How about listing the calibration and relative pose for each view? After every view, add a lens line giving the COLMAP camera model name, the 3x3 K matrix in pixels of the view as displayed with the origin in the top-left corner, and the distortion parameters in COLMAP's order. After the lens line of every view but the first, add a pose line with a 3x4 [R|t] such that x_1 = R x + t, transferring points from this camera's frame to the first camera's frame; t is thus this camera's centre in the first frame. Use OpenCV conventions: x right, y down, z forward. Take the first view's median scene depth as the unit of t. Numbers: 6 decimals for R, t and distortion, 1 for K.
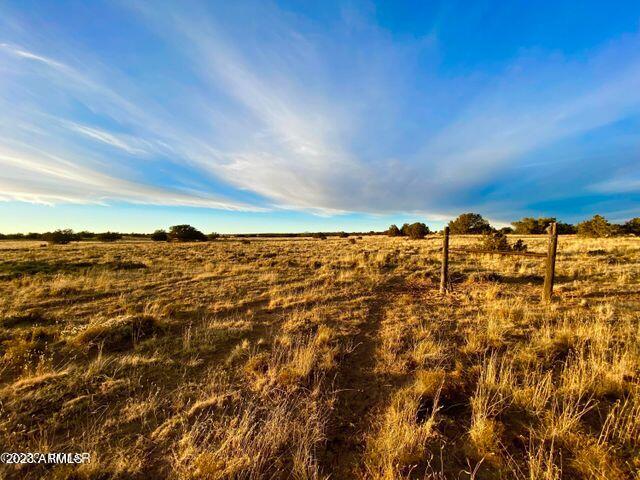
lens RADIAL K [[257.4, 0, 321.3], [0, 257.4, 239.0], [0, 0, 1]] dist [-0.001725, -0.001188]
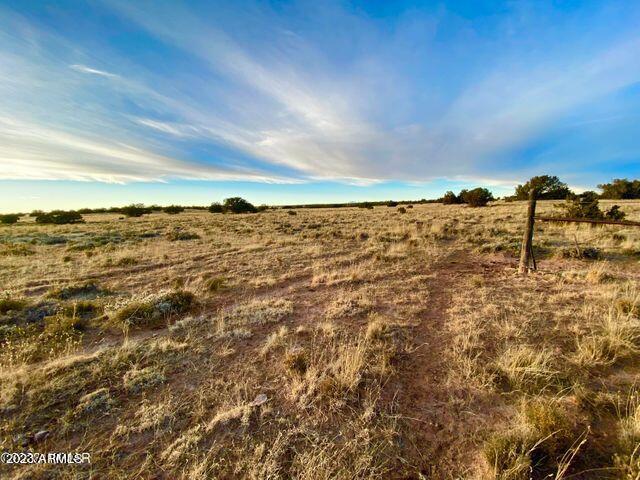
lens RADIAL K [[257.4, 0, 320.7], [0, 257.4, 240.0], [0, 0, 1]] dist [-0.001725, -0.001188]
pose [[0.984150, 0.004951, -0.177266, -0.011413], [0.016200, 0.992920, 0.117673, 0.003024], [0.176594, -0.118680, 0.977103, 0.134749]]
